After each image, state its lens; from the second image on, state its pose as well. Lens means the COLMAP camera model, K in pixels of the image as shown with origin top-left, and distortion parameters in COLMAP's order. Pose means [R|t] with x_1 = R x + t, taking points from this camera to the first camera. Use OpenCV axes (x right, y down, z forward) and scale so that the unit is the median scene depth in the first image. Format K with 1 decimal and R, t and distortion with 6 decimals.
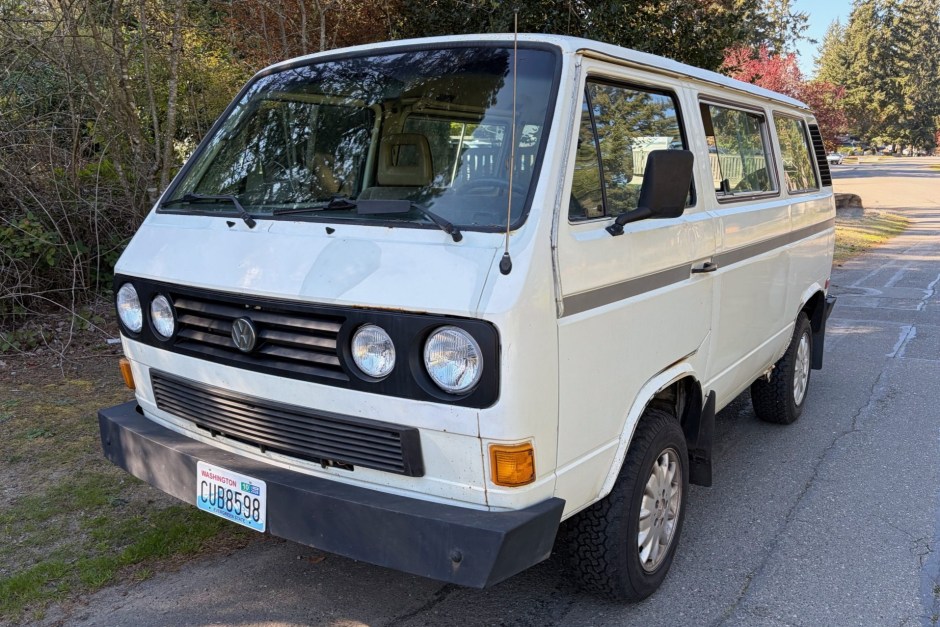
lens RADIAL K [[841.3, 0, 450.4], [0, 841.3, 342.5], [0, 0, 1]] dist [0.066262, 0.002837]
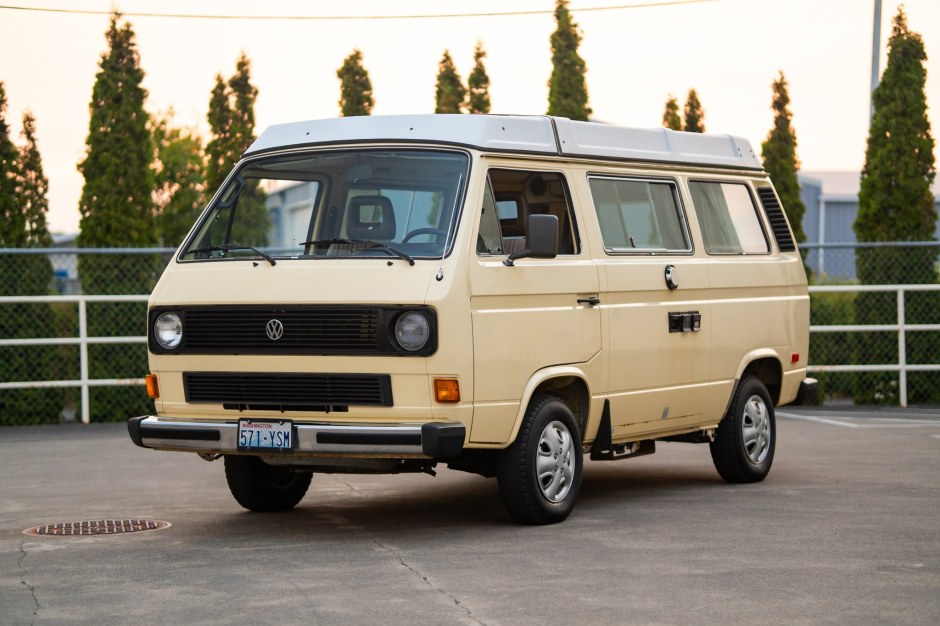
lens RADIAL K [[2252.1, 0, 470.0], [0, 2252.1, 313.0], [0, 0, 1]] dist [-0.004295, -0.093784]
pose [[0.997351, -0.013790, 0.071422, -0.183931], [0.026512, 0.983242, -0.180370, 0.734696], [-0.067738, 0.181785, 0.981002, -3.187644]]
